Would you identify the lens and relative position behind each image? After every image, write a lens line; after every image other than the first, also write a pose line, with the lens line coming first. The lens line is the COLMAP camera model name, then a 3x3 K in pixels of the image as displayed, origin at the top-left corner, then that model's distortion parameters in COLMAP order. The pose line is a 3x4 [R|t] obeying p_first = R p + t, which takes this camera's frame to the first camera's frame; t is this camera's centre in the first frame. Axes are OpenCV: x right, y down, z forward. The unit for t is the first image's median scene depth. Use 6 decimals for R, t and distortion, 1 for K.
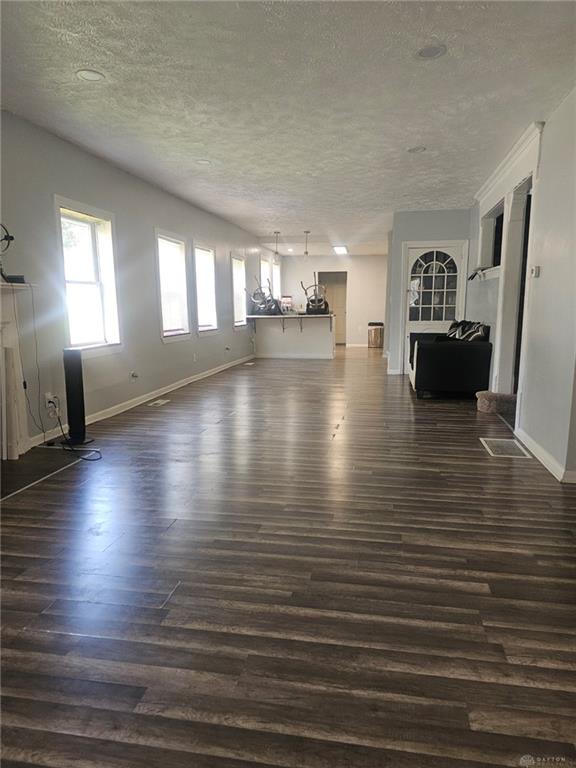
lens RADIAL K [[504.2, 0, 296.0], [0, 504.2, 382.2], [0, 0, 1]] dist [0.019253, -0.023940]
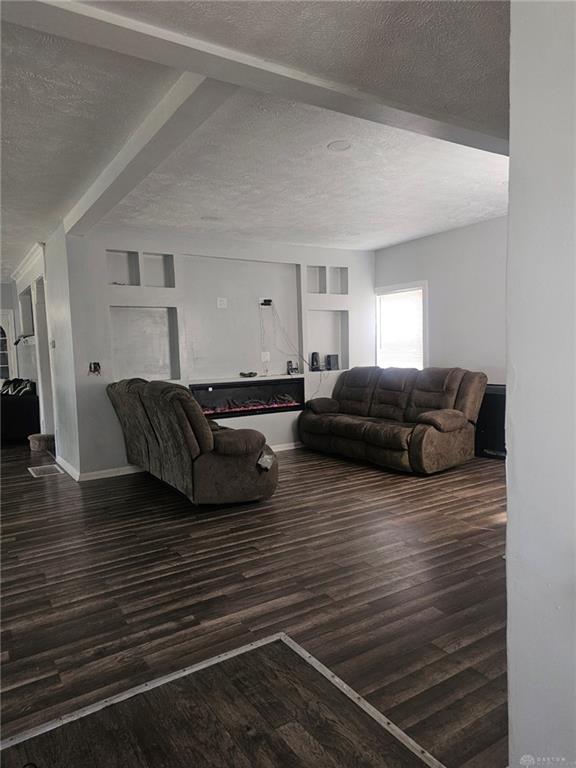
lens RADIAL K [[534.2, 0, 288.0], [0, 534.2, 384.0], [0, 0, 1]] dist [0.007493, 0.000737]
pose [[0.735260, -0.077119, 0.673383, -0.051761], [0.141827, 0.989017, -0.041593, 0.041602], [-0.662780, 0.126086, 0.738123, -0.436202]]
